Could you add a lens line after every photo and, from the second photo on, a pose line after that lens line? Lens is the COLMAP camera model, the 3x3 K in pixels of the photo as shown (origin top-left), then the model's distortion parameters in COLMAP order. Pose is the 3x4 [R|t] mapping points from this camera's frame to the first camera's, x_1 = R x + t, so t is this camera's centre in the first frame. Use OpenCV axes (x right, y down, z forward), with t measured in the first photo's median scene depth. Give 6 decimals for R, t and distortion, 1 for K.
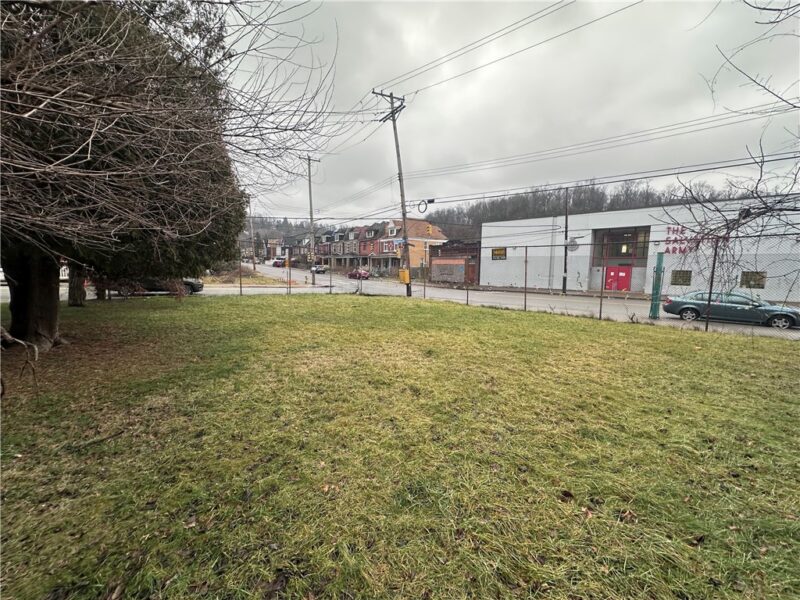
lens RADIAL K [[321.5, 0, 399.2], [0, 321.5, 299.3], [0, 0, 1]] dist [-0.016975, -0.000313]
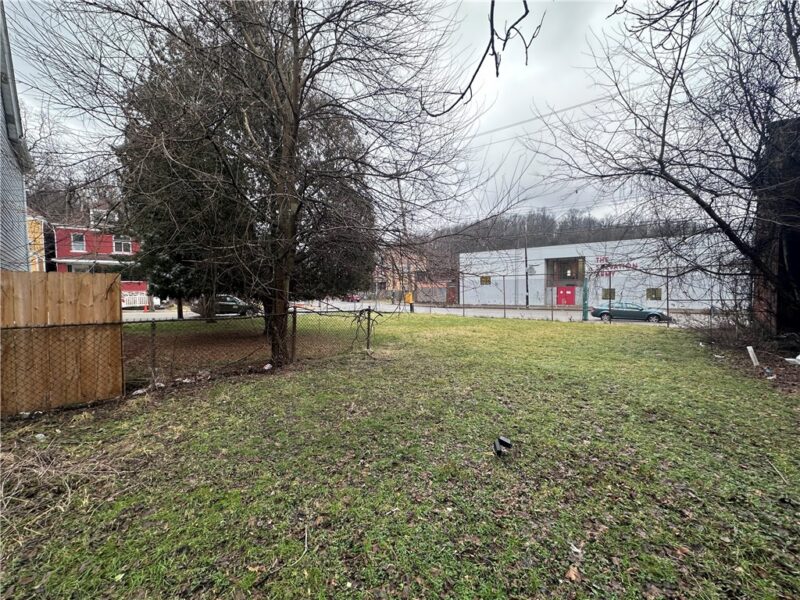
lens RADIAL K [[321.5, 0, 400.6], [0, 321.5, 299.1], [0, 0, 1]] dist [-0.016975, -0.000313]
pose [[0.993639, -0.025838, 0.109604, -0.134829], [0.033344, 0.997181, -0.067212, 0.014772], [-0.107558, 0.070440, 0.991700, -0.232501]]
